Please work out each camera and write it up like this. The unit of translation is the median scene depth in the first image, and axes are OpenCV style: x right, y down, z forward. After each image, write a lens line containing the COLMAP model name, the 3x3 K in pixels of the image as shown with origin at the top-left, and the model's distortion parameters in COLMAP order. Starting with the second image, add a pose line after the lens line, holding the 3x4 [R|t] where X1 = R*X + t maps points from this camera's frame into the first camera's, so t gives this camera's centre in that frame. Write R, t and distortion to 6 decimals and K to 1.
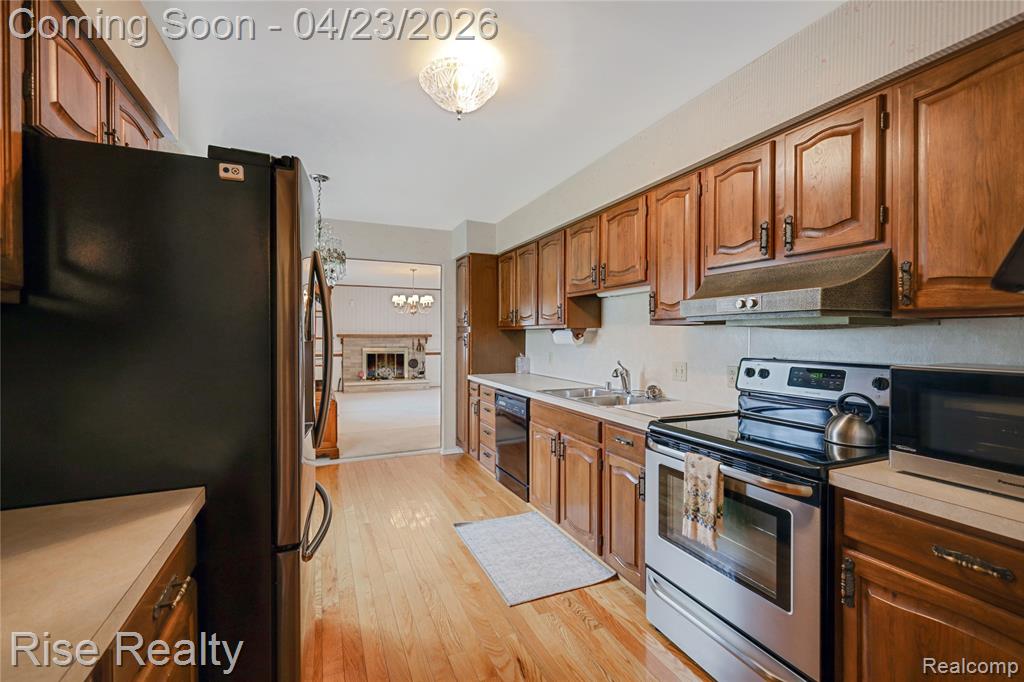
lens RADIAL K [[450.8, 0, 511.4], [0, 450.8, 333.5], [0, 0, 1]] dist [-0.010484, -0.000648]
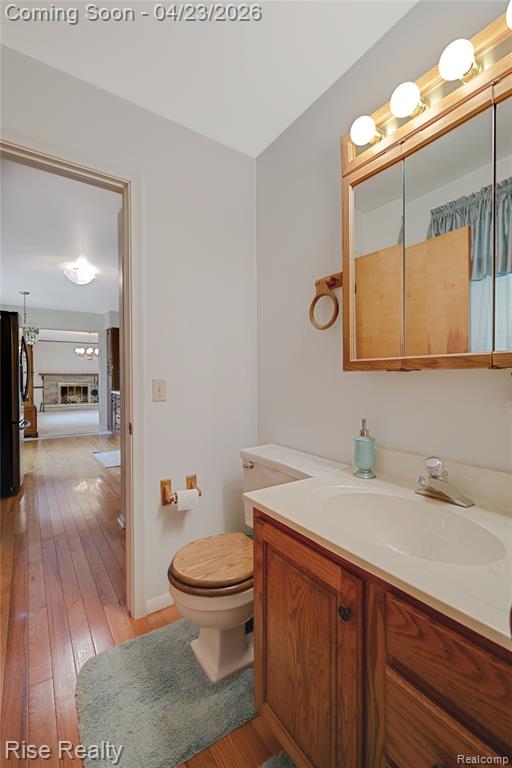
lens RADIAL K [[338.1, 0, 260.0], [0, 338.1, 381.5], [0, 0, 1]] dist [-0.010484, -0.000648]
pose [[0.979221, -0.006319, 0.202699, 0.102856], [0.003775, 0.999909, 0.012937, 0.016314], [-0.202763, -0.011903, 0.979156, -0.238368]]
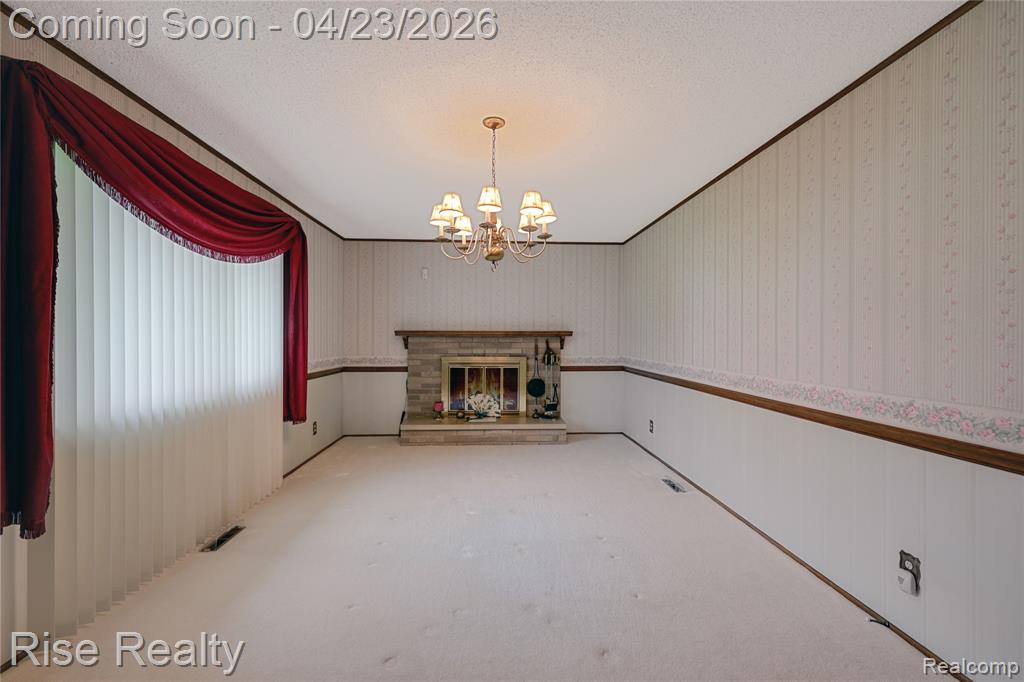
lens RADIAL K [[450.8, 0, 509.0], [0, 450.8, 338.1], [0, 0, 1]] dist [-0.010484, -0.000648]
pose [[0.935583, -0.003980, -0.353085, -0.067589], [0.002178, 0.999982, -0.005503, 0.013381], [0.353101, 0.004379, 0.935575, 0.524700]]
